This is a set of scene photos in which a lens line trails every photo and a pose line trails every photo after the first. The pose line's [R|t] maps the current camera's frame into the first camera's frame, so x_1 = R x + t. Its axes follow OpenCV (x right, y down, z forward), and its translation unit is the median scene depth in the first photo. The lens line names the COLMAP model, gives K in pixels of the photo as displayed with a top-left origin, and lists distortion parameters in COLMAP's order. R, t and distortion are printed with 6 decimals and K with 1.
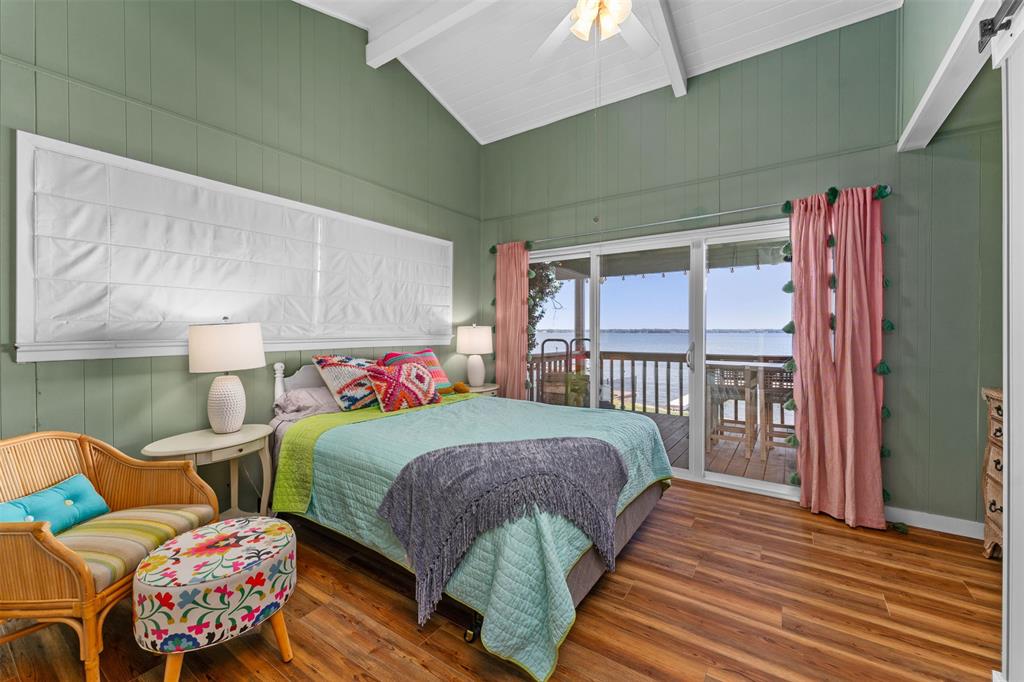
lens RADIAL K [[419.6, 0, 522.4], [0, 419.6, 336.1], [0, 0, 1]] dist [0.017125, -0.000377]
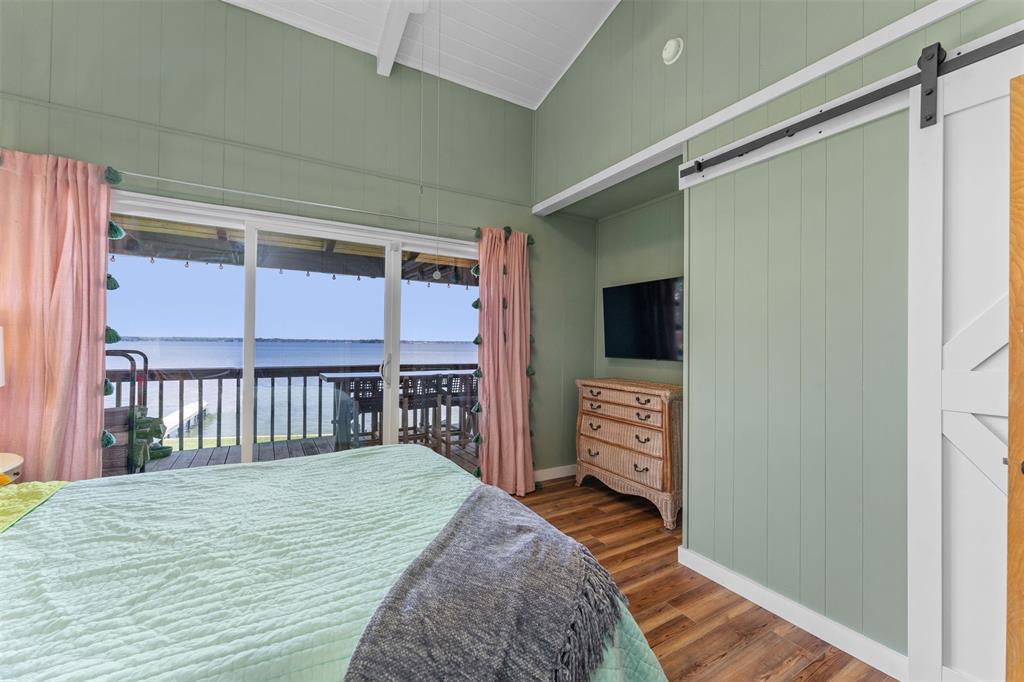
lens RADIAL K [[419.6, 0, 505.8], [0, 419.6, 341.3], [0, 0, 1]] dist [0.017125, -0.000377]
pose [[0.444642, 0.009072, 0.895662, -0.342470], [-0.004834, 0.999958, -0.007728, -0.006523], [-0.895695, -0.000894, 0.444667, 0.428567]]
